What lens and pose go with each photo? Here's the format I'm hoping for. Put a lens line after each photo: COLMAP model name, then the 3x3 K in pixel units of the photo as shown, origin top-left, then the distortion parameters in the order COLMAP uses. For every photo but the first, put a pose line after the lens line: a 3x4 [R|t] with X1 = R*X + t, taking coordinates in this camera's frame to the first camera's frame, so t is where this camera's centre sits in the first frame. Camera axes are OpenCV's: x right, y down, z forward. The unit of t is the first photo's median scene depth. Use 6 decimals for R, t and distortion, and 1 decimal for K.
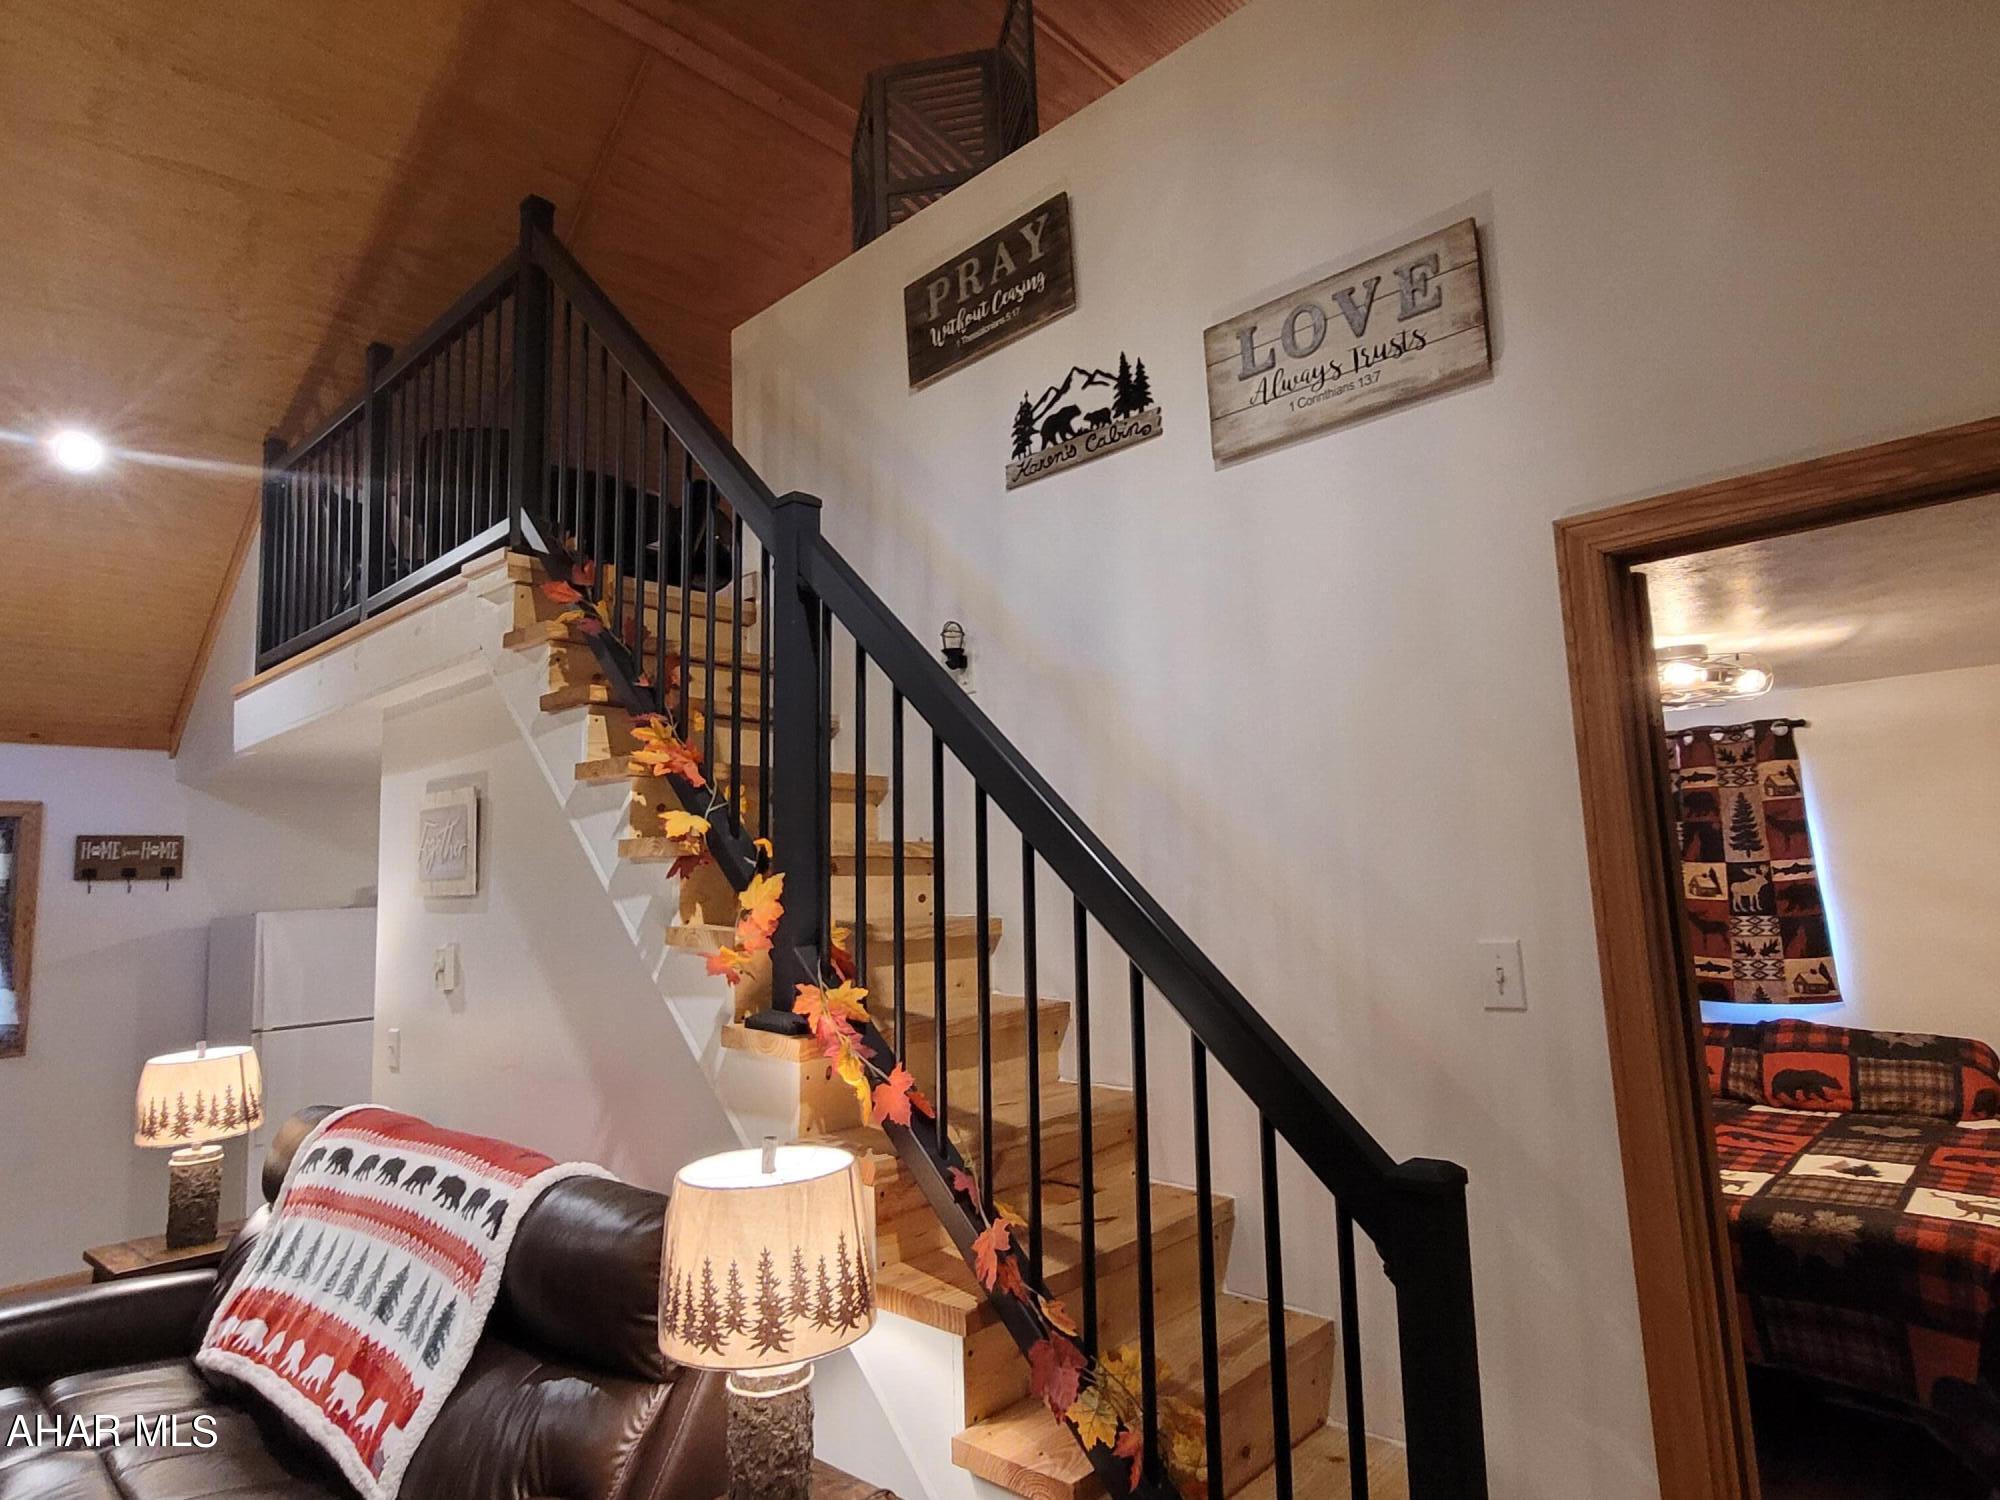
lens RADIAL K [[1152.1, 0, 1016.8], [0, 1152.1, 743.2], [0, 0, 1]] dist [0.011404, -0.007054]
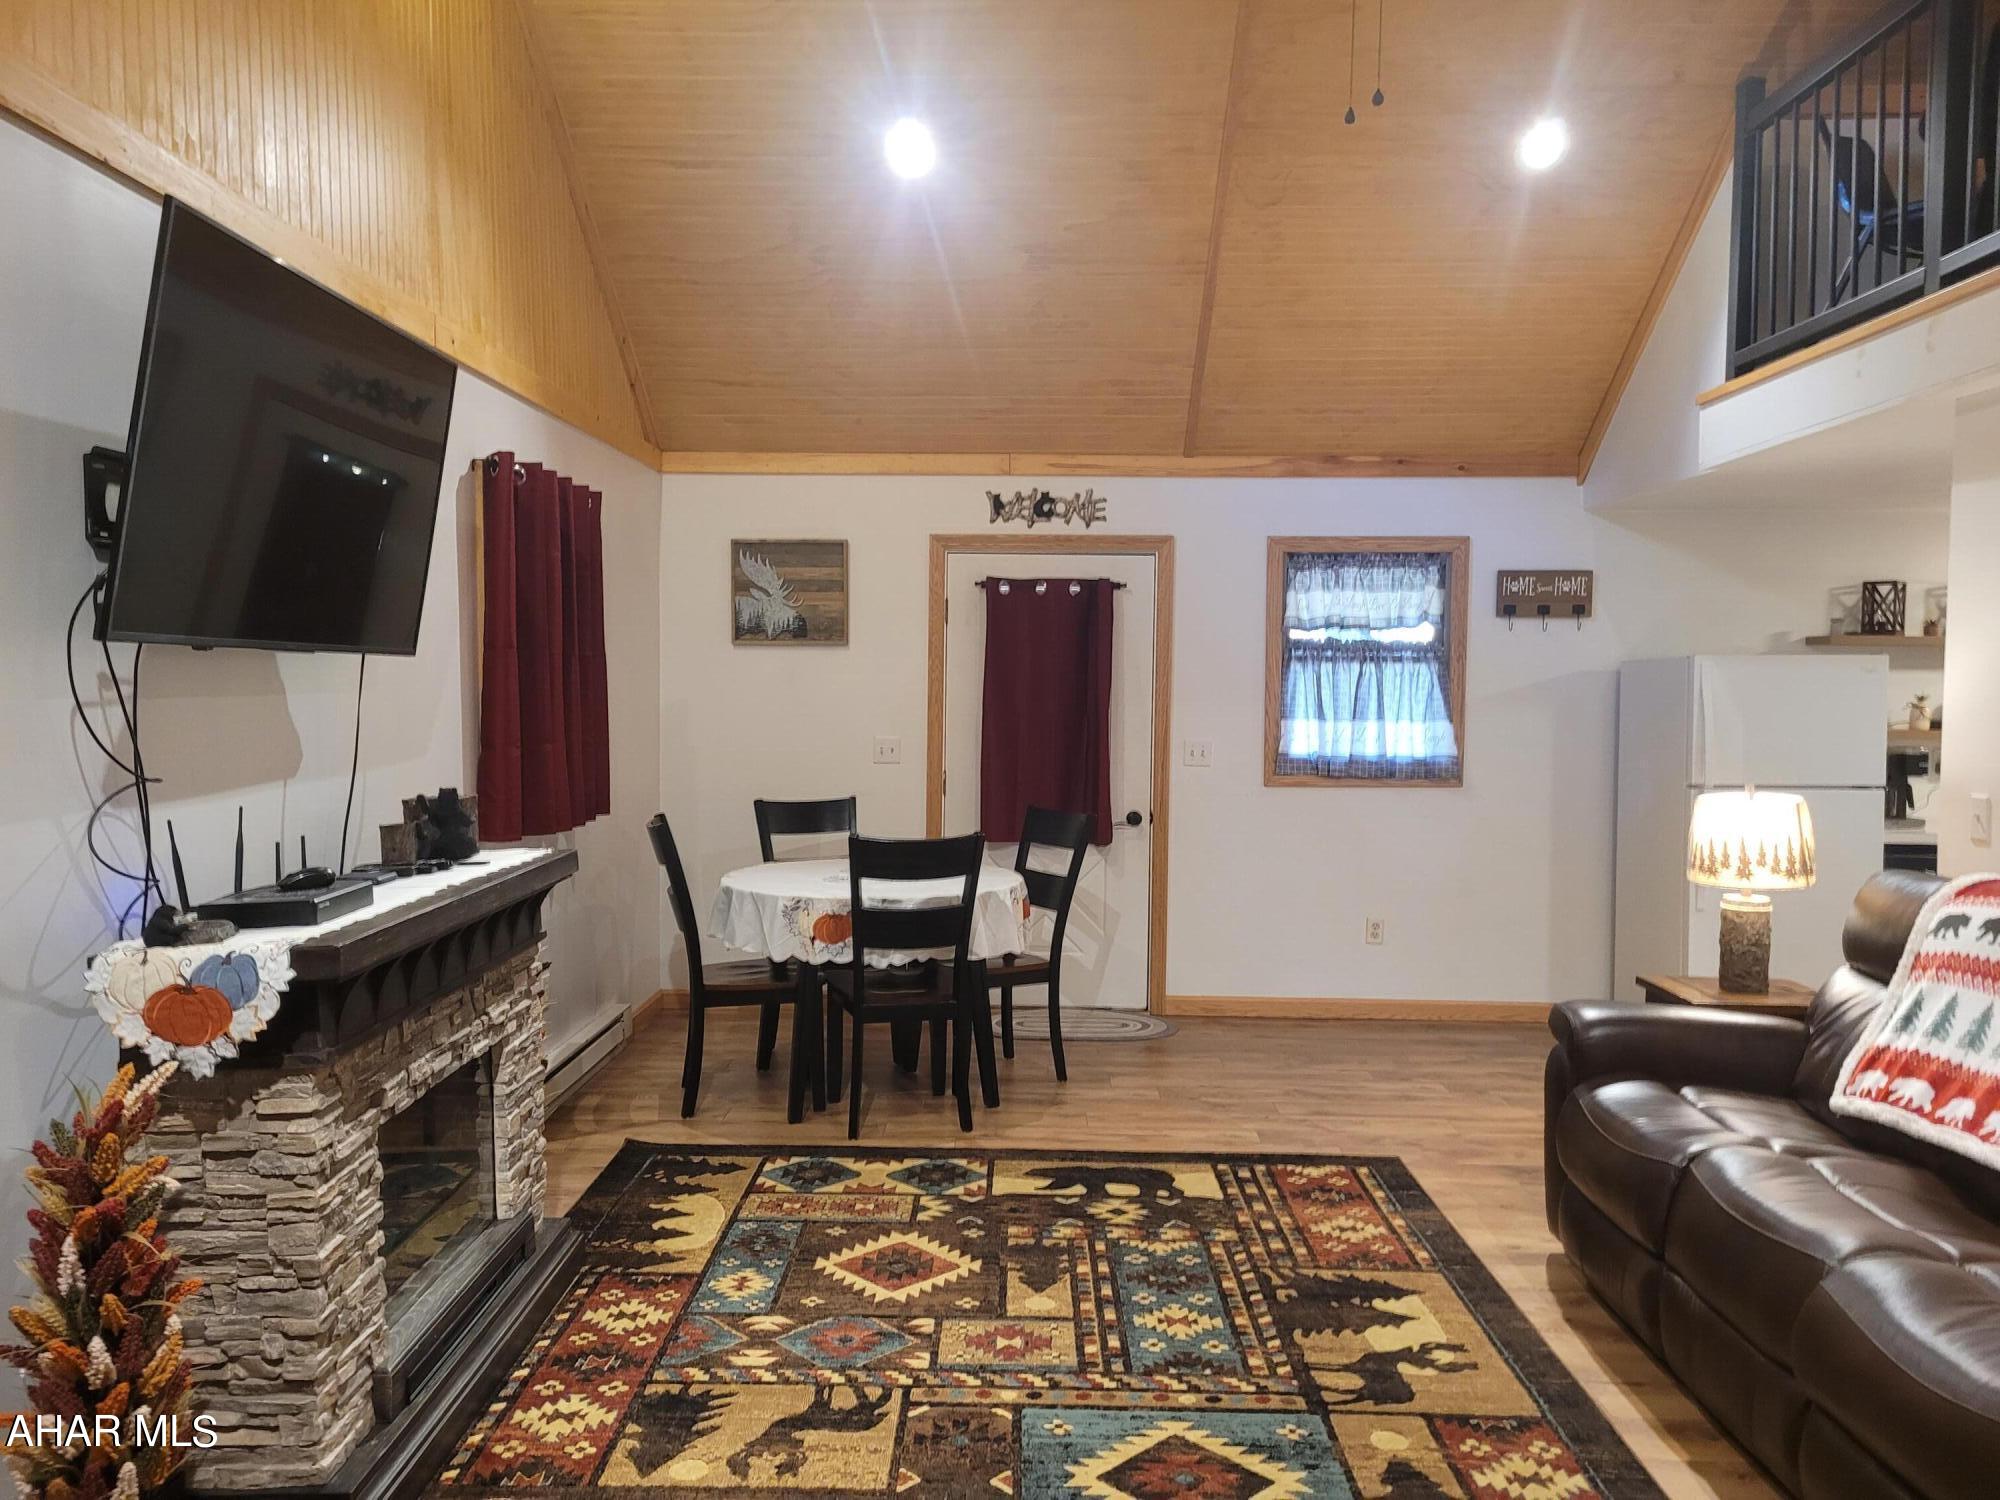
lens RADIAL K [[1498.2, 0, 981.4], [0, 1498.2, 752.3], [0, 0, 1]] dist [0.061798, -0.045617]
pose [[0.648556, 0.083459, -0.756578, -0.241943], [0.061477, 0.984980, 0.161354, -0.001078], [0.758680, -0.151159, 0.633684, -0.296570]]
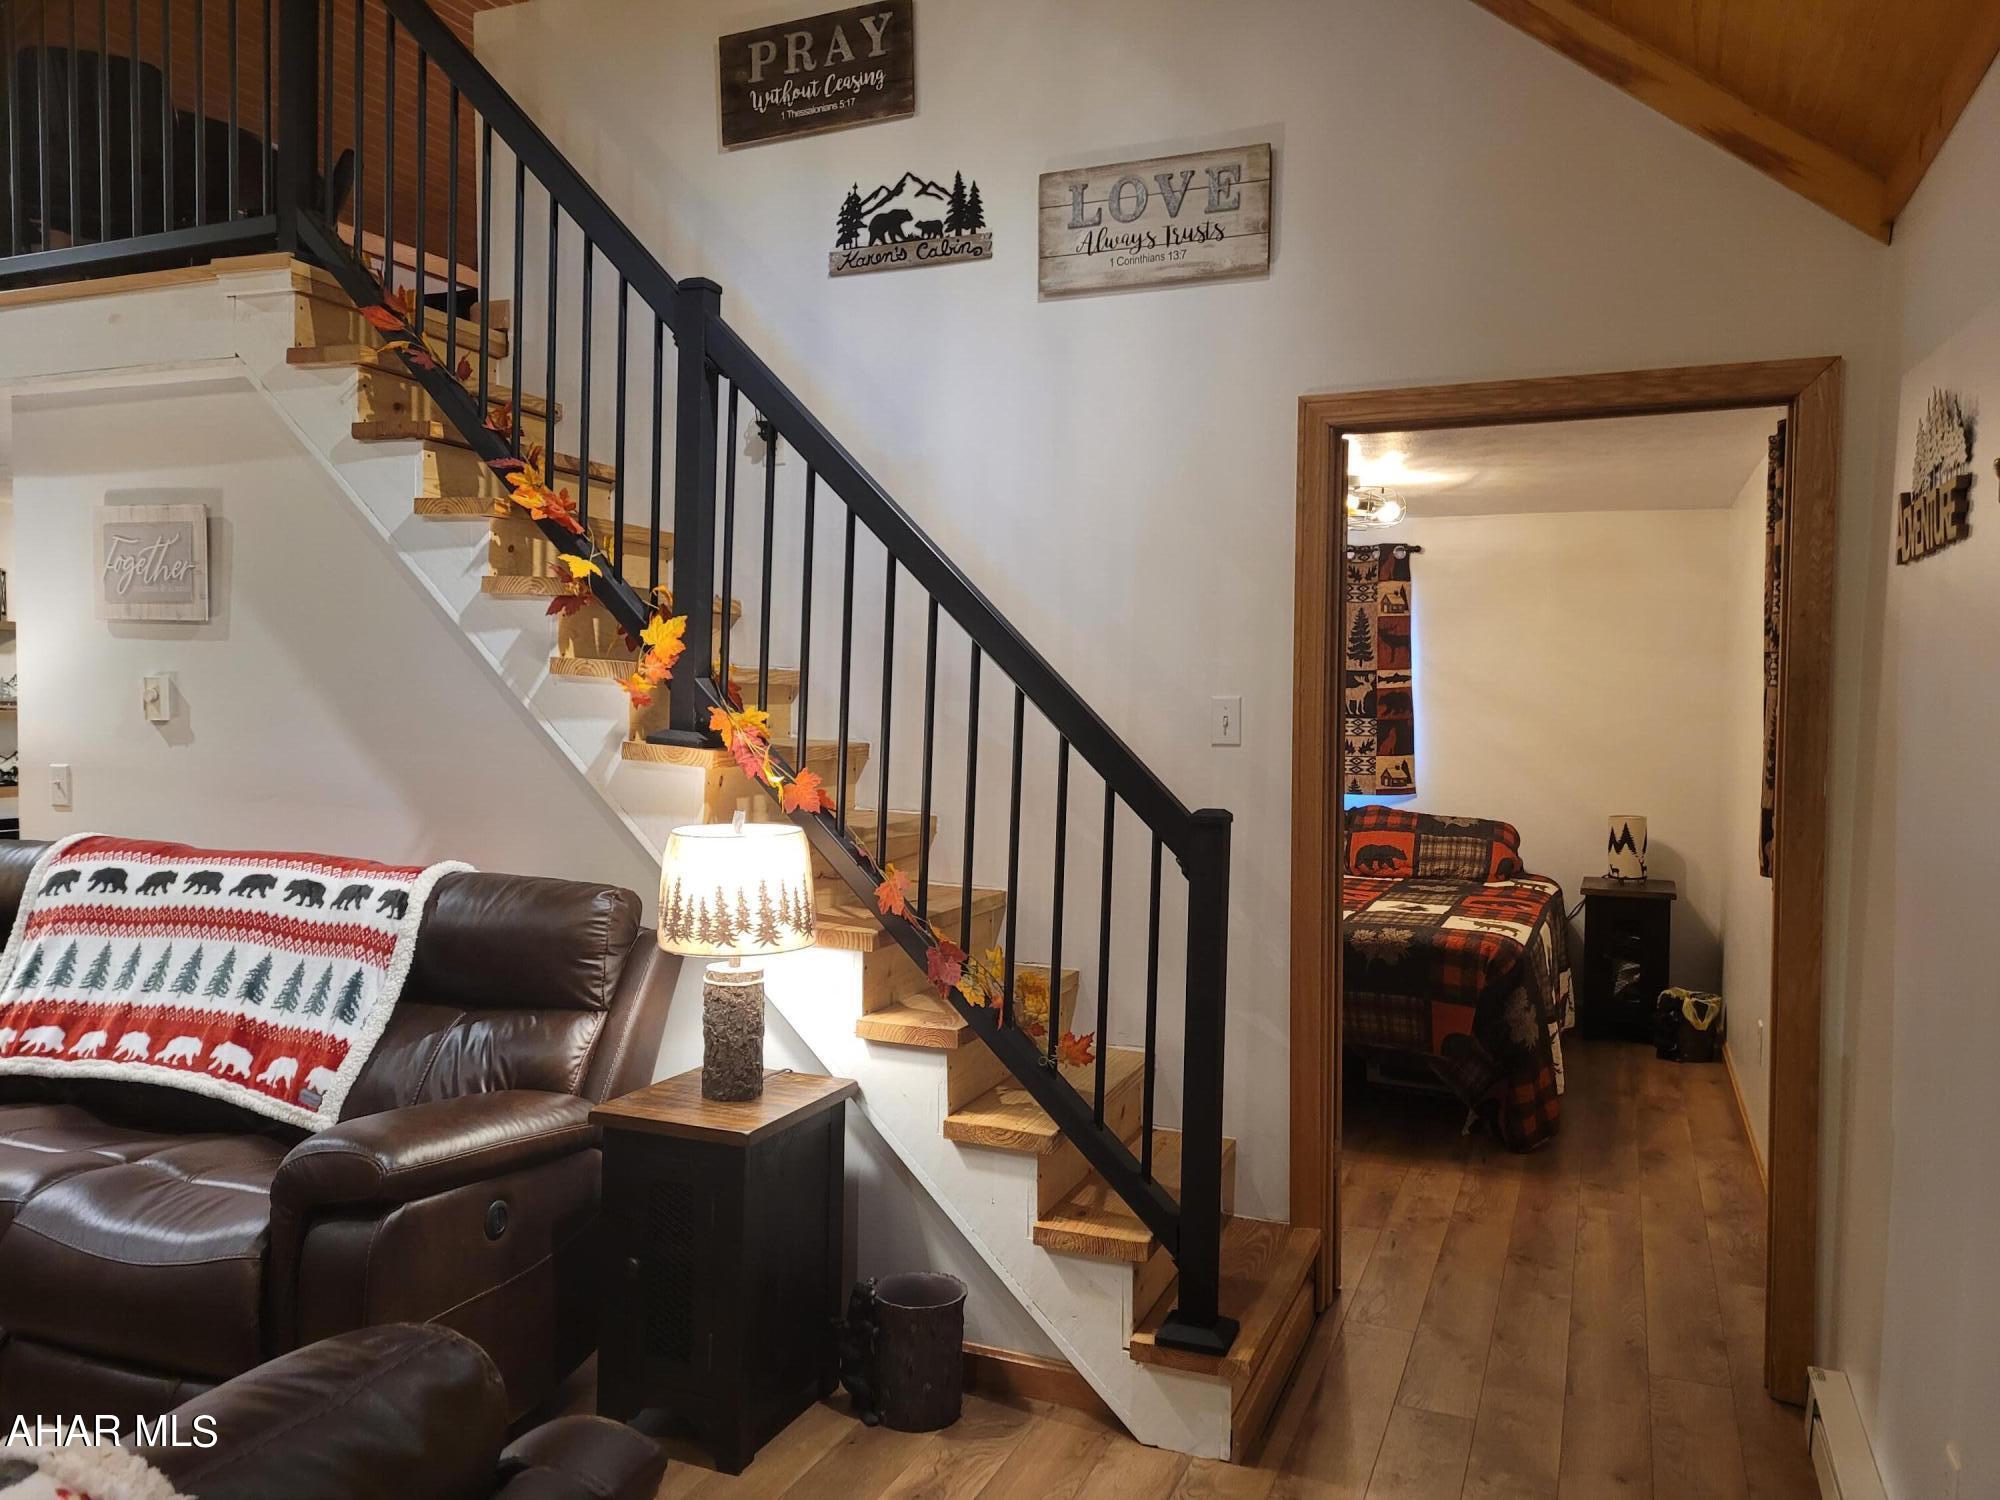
lens RADIAL K [[1498.2, 0, 982.6], [0, 1498.2, 746.2], [0, 0, 1]] dist [0.061798, -0.045617]
pose [[0.943061, 0.038063, 0.330436, -0.337562], [-0.090777, 0.985171, 0.145594, -0.006236], [-0.319994, -0.167299, 0.932531, -0.448334]]
